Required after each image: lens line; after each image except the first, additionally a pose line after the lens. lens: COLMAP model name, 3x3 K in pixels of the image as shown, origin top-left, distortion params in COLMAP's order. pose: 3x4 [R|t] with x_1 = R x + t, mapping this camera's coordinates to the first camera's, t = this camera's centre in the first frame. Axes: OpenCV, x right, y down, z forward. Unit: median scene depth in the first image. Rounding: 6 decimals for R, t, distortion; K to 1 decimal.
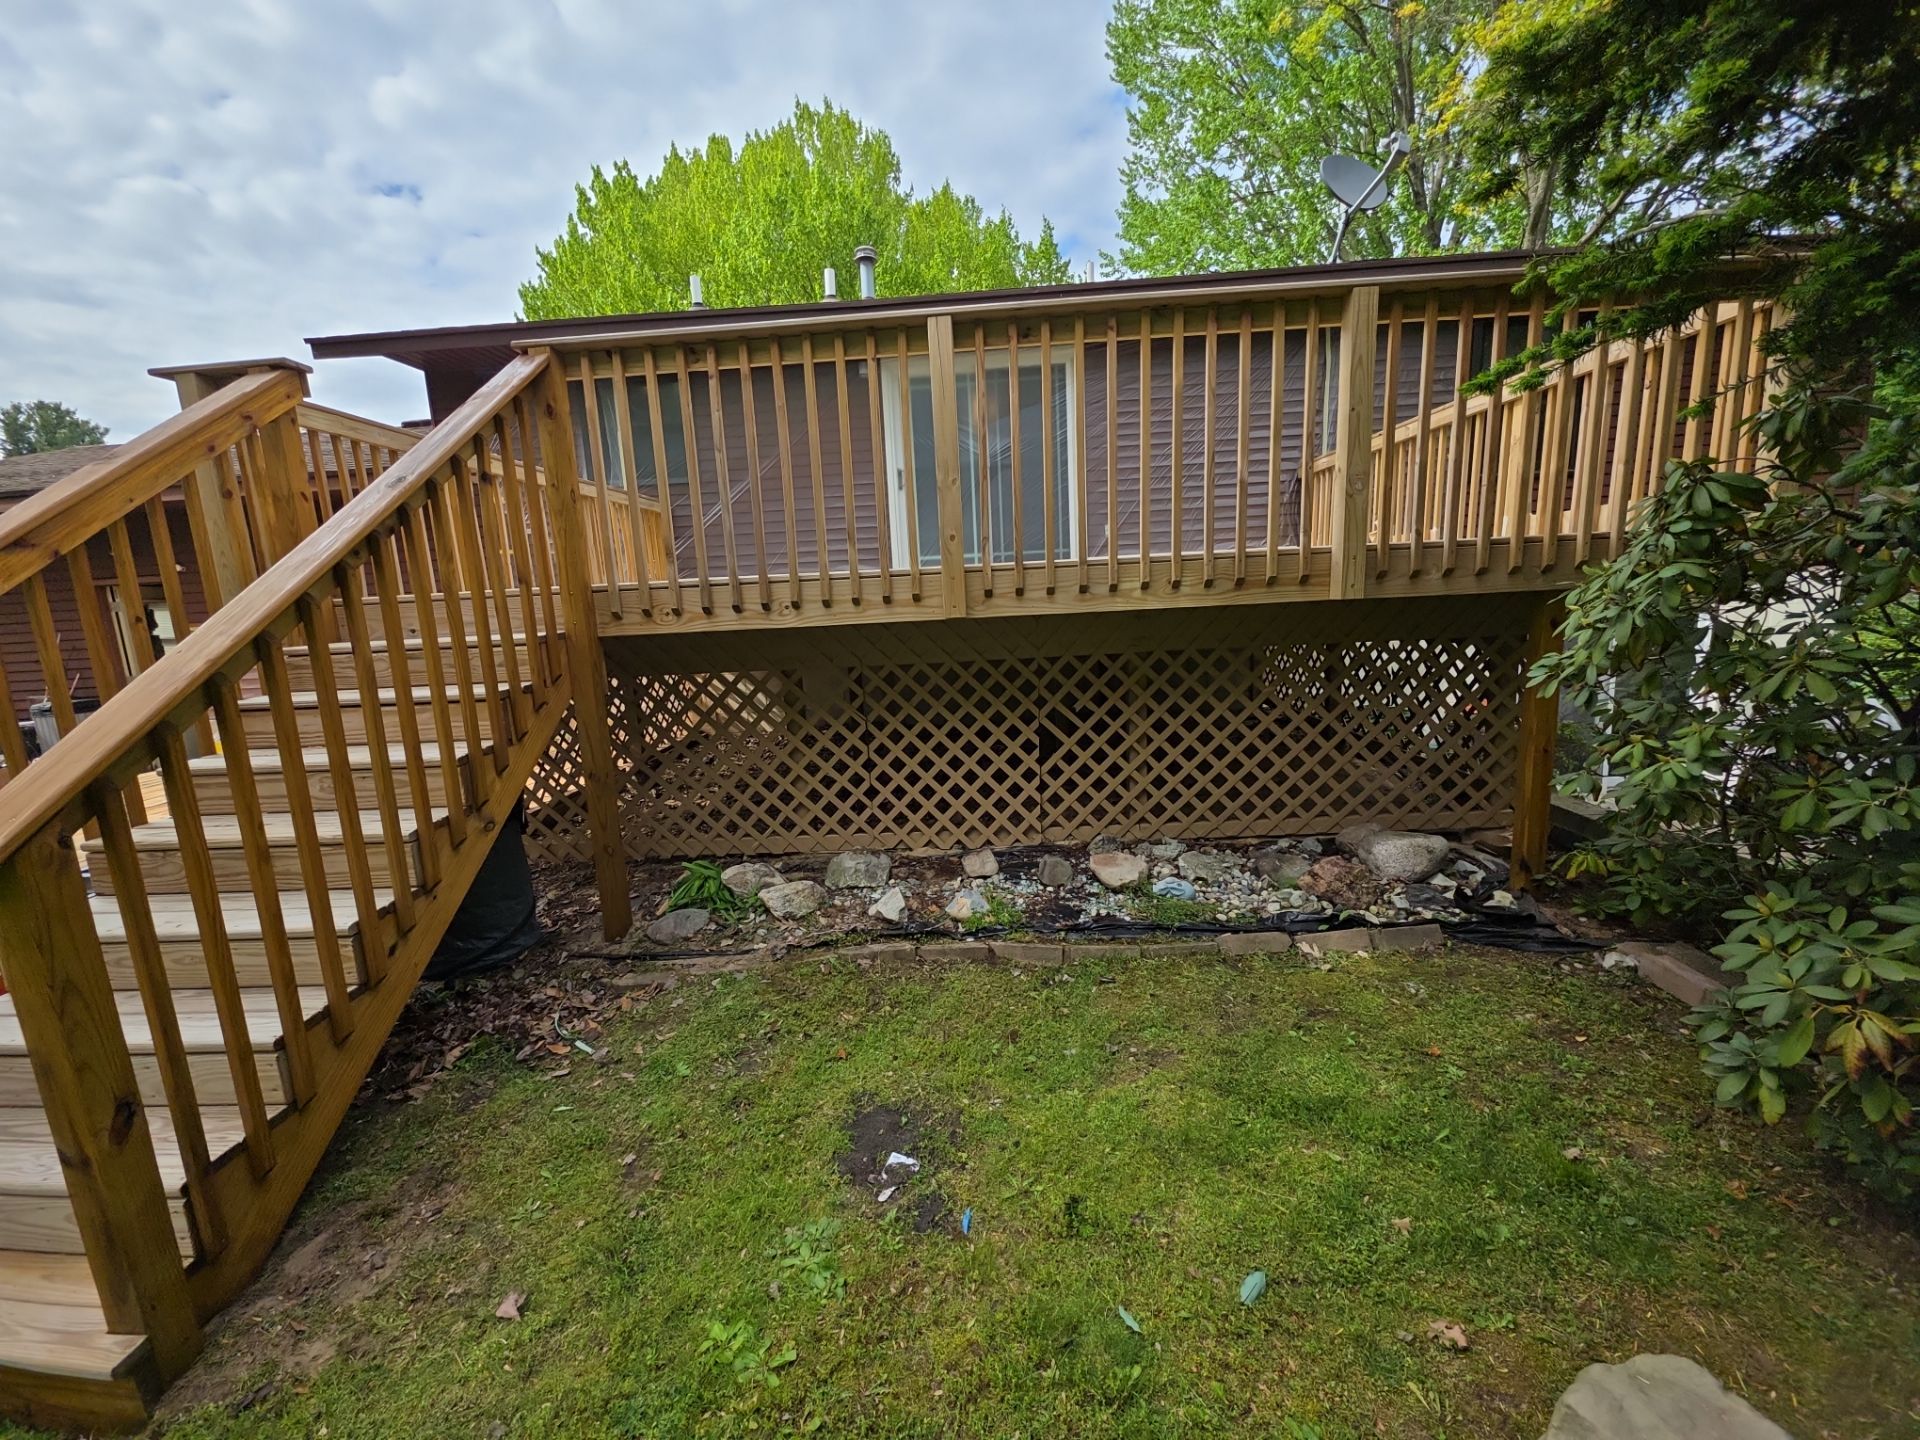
lens RADIAL K [[756.6, 0, 960.9], [0, 756.6, 734.1], [0, 0, 1]] dist [0.003684, -0.004185]
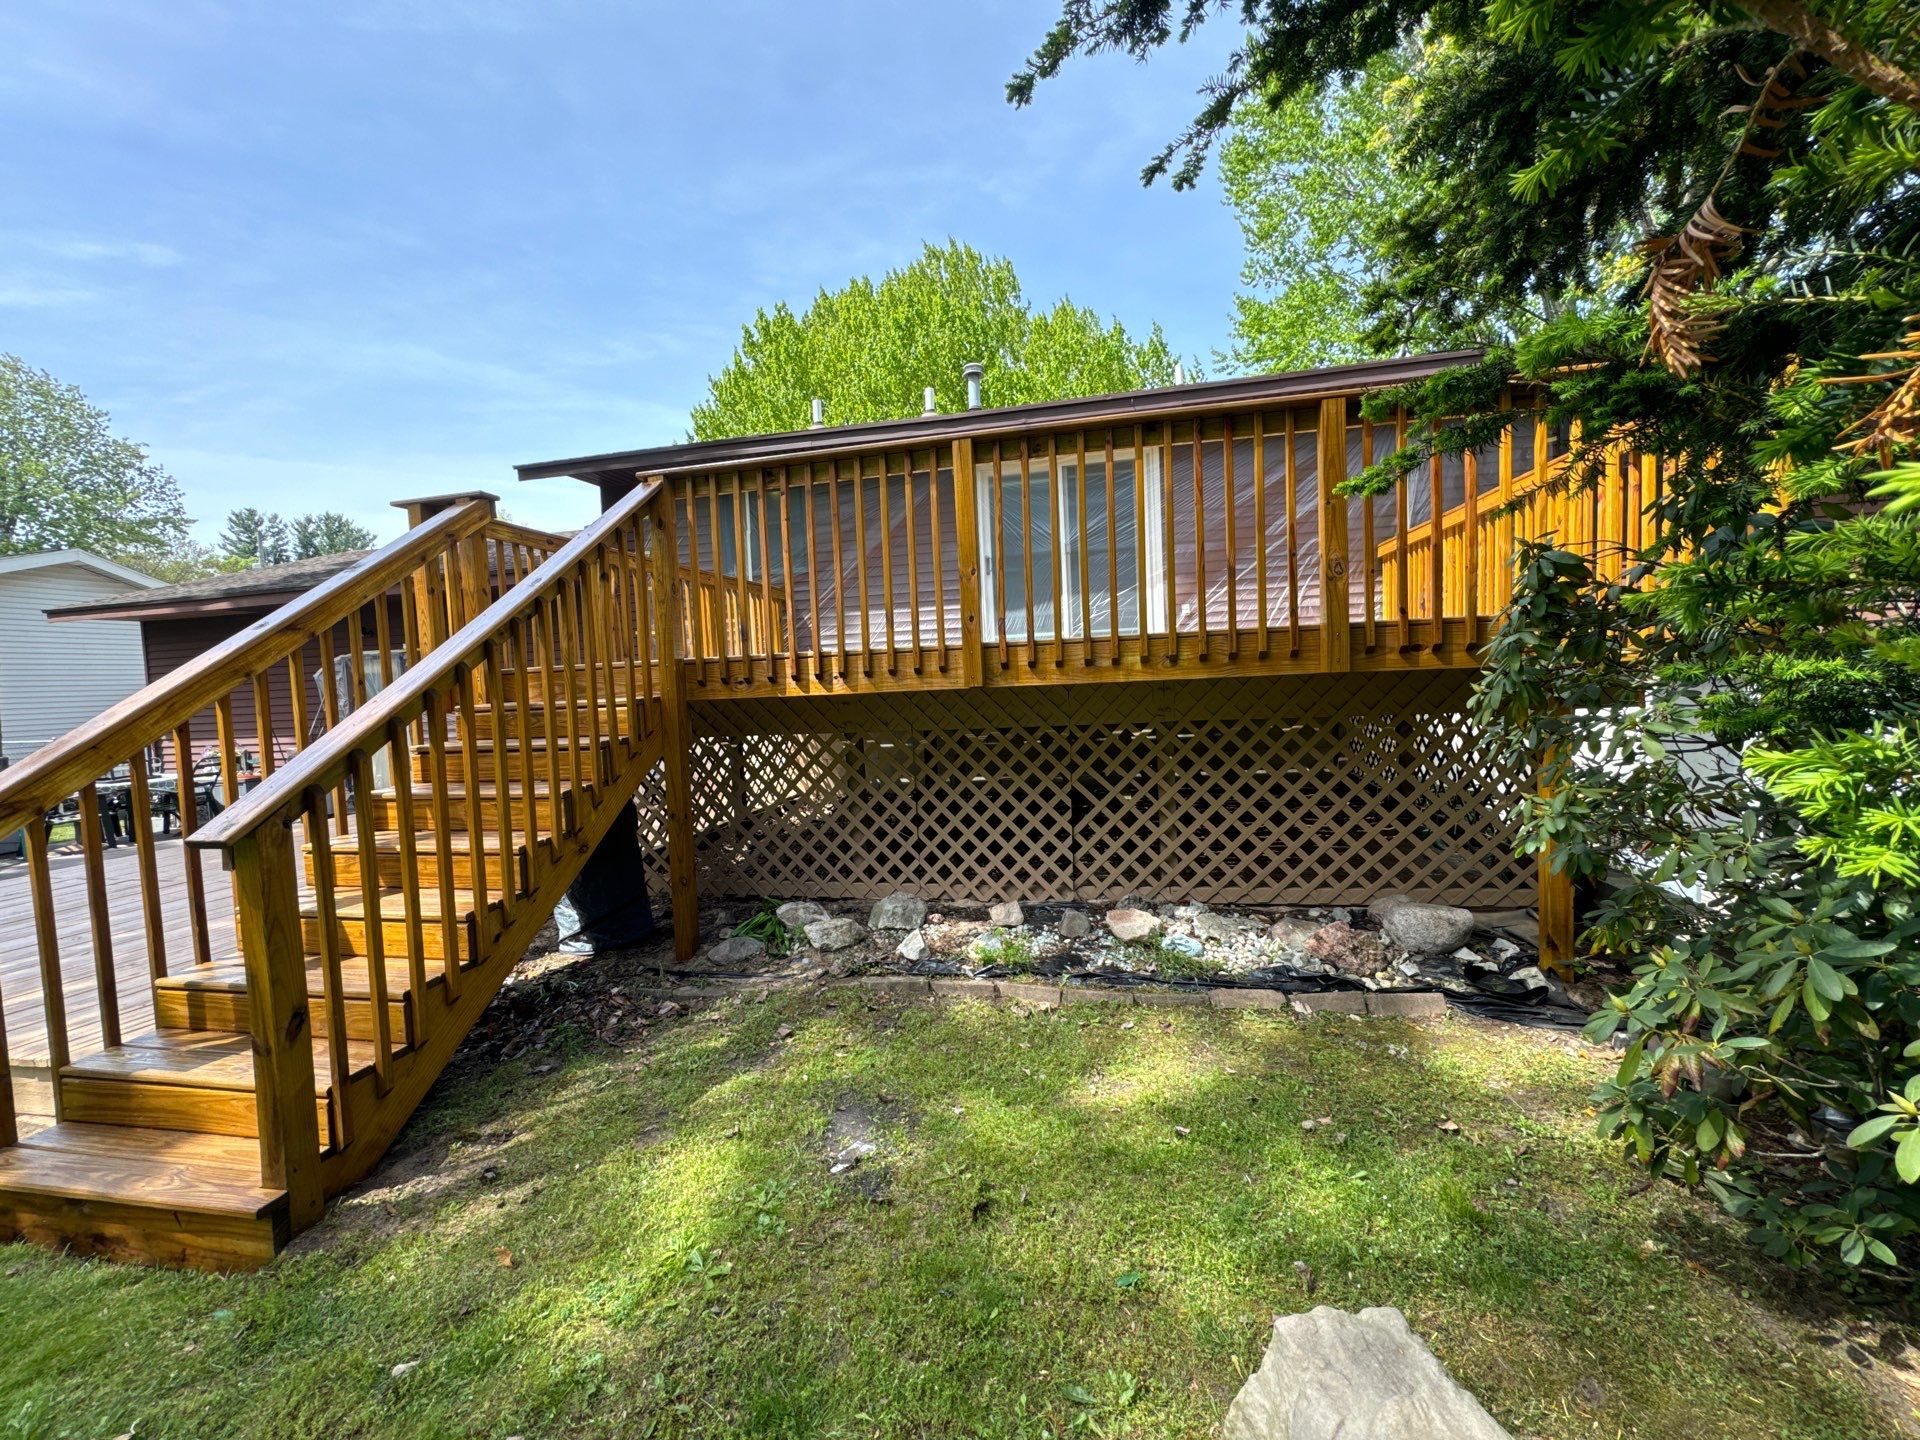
lens RADIAL K [[756.3, 0, 961.1], [0, 756.3, 723.7], [0, 0, 1]] dist [-0.005964, 0.001071]
pose [[0.986513, 0.015275, -0.162971, 0.122377], [-0.033819, 0.993174, -0.111631, 0.022661], [0.160154, 0.115637, 0.980295, -0.089664]]
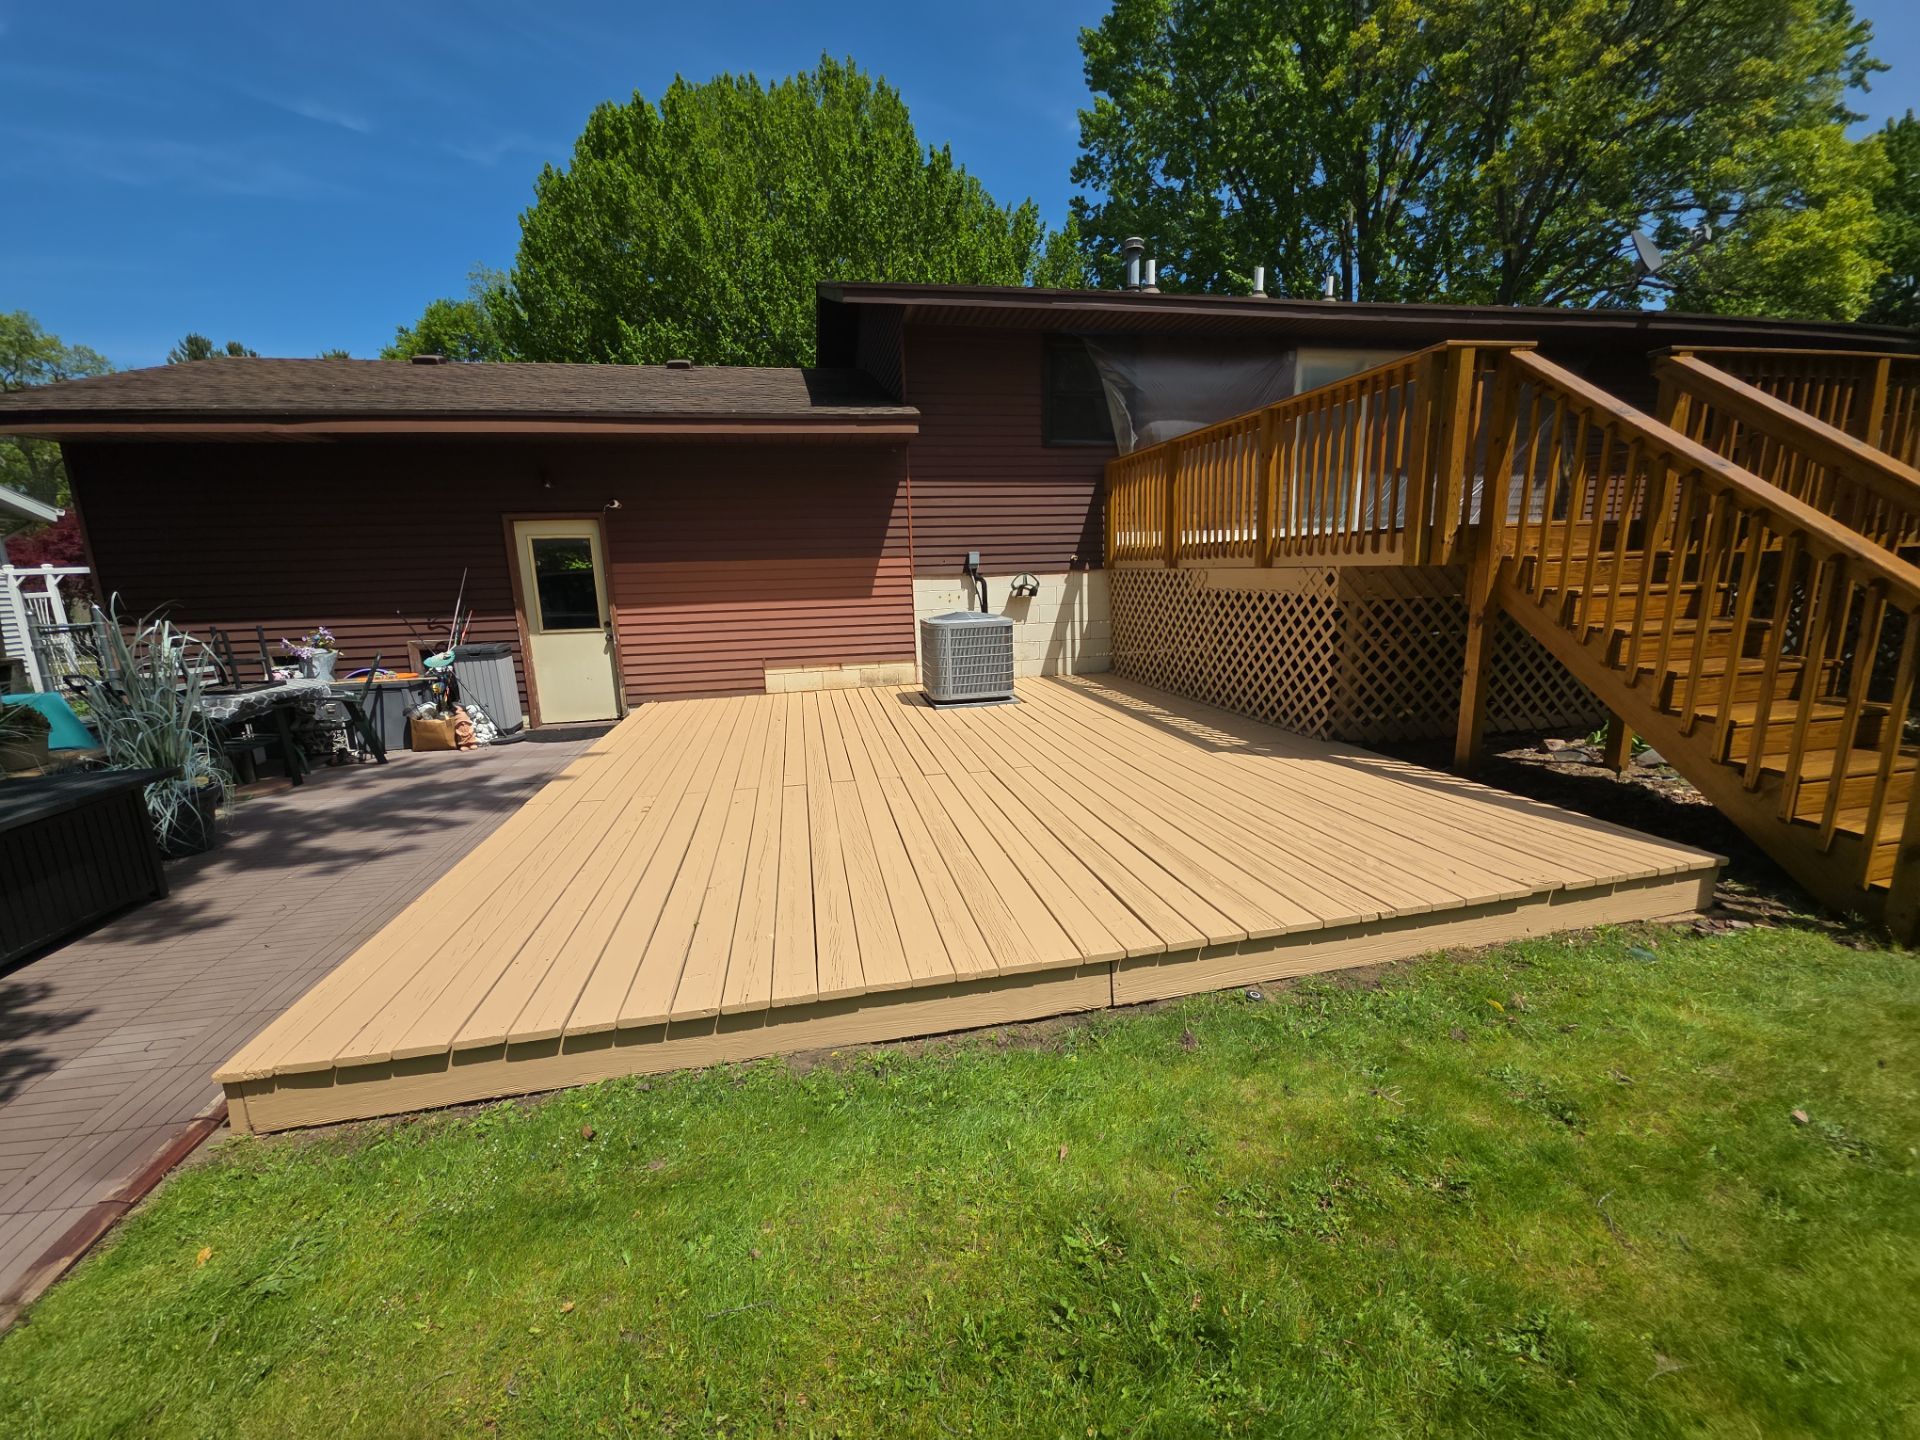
lens RADIAL K [[756.6, 0, 963.6], [0, 756.6, 725.2], [0, 0, 1]] dist [0.003684, -0.004185]
pose [[0.969975, -0.030947, 0.241229, -1.679085], [0.027111, 0.999448, 0.019206, 0.105777], [-0.241690, -0.012089, 0.970278, -0.078119]]
